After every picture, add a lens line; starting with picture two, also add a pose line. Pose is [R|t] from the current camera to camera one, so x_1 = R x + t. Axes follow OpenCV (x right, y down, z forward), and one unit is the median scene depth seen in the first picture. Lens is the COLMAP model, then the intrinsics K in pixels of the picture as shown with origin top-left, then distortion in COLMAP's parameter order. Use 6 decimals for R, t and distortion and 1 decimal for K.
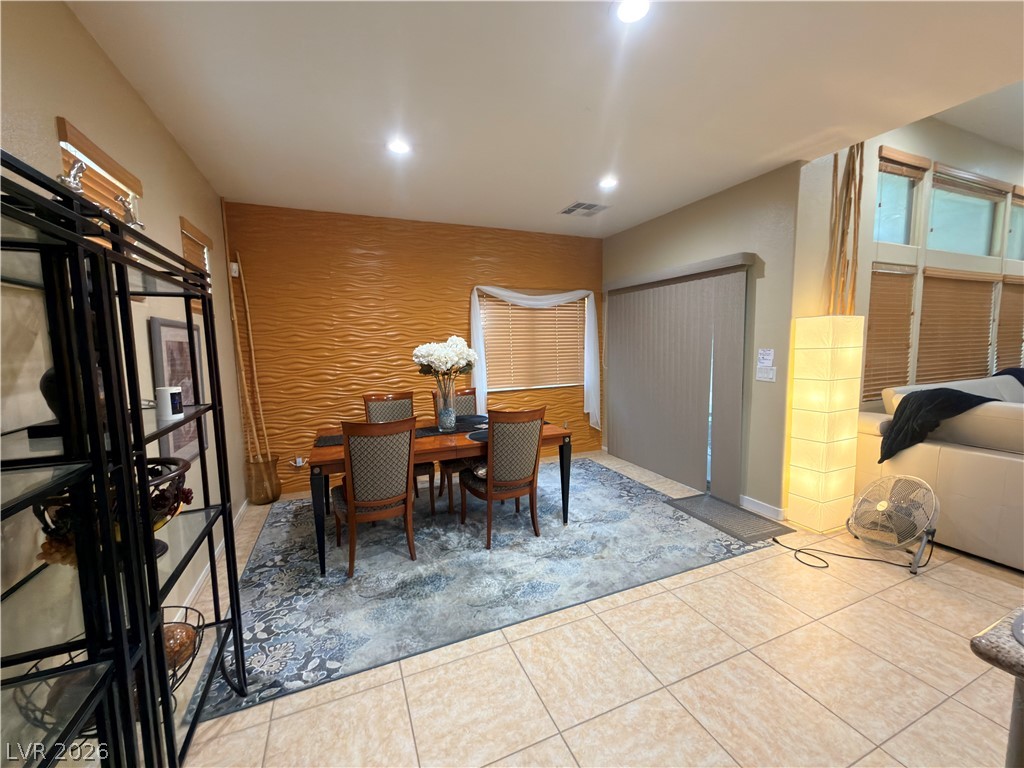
lens RADIAL K [[408.4, 0, 513.6], [0, 408.4, 383.6], [0, 0, 1]] dist [-0.001622, 0.000895]
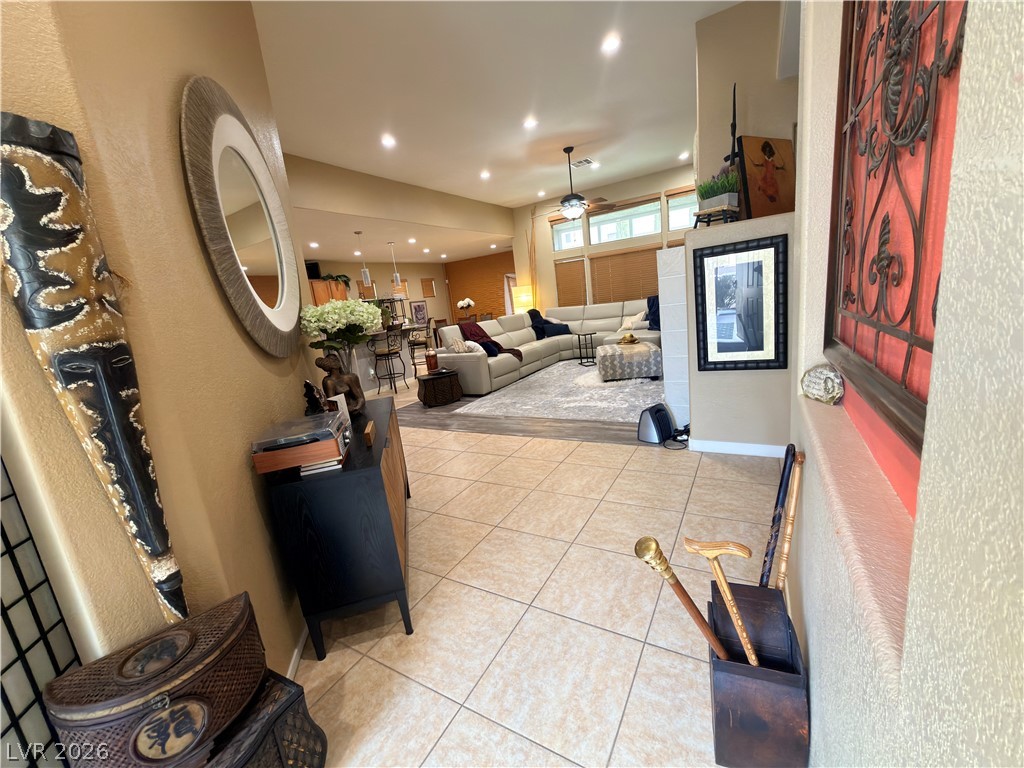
lens RADIAL K [[408.4, 0, 512.9], [0, 408.4, 382.8], [0, 0, 1]] dist [-0.001622, 0.000895]
pose [[0.597637, 0.113071, -0.793754, 3.004629], [0.024605, 0.986953, 0.159118, 0.058221], [0.801389, -0.114626, 0.587057, -0.887237]]
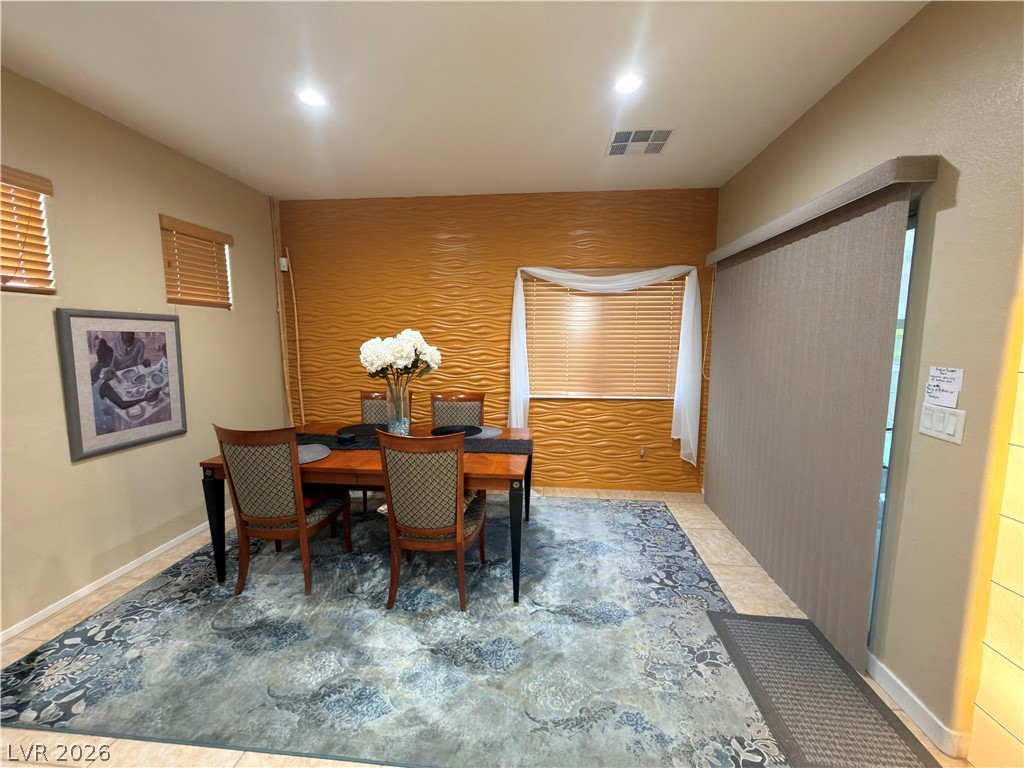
lens RADIAL K [[408.4, 0, 513.1], [0, 408.4, 382.8], [0, 0, 1]] dist [-0.001622, 0.000895]
pose [[0.878429, 0.074979, -0.471954, 0.408739], [-0.065532, 0.997185, 0.036448, -0.052735], [0.473358, -0.001089, 0.880869, 0.375813]]
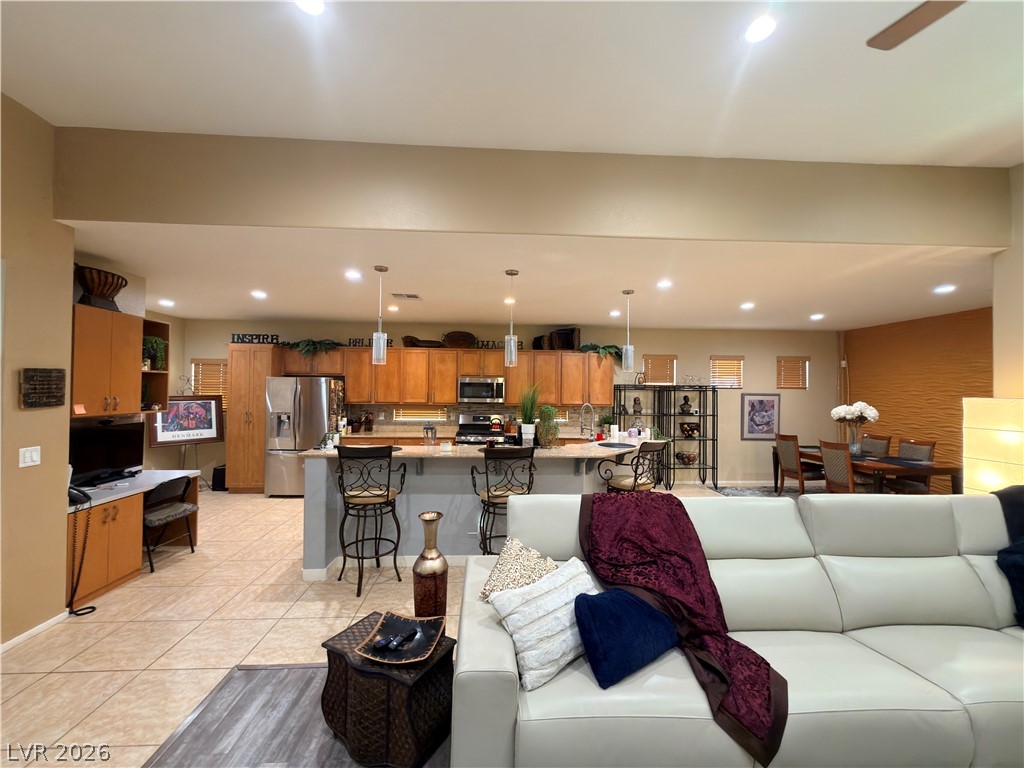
lens RADIAL K [[408.4, 0, 511.7], [0, 408.4, 384.5], [0, 0, 1]] dist [-0.001622, 0.000895]
pose [[-0.341667, 0.002938, -0.939817, 1.914731], [-0.097928, 0.994440, 0.038710, -0.108210], [0.934705, 0.105260, -0.339480, 0.191605]]
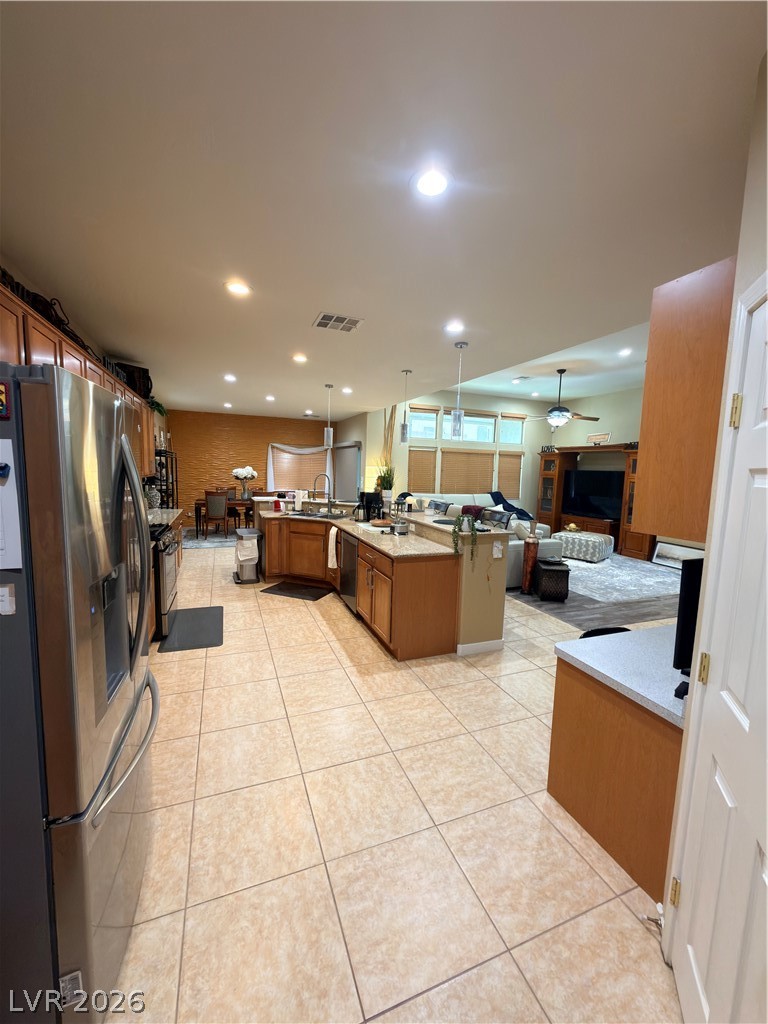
lens RADIAL K [[408.4, 0, 383.4], [0, 408.4, 511.4], [0, 0, 1]] dist [-0.001622, 0.000895]
pose [[0.998270, 0.054513, -0.022053, 0.819660], [-0.054322, 0.998482, 0.009138, 0.111249], [0.022518, -0.007925, 0.999715, -1.690355]]
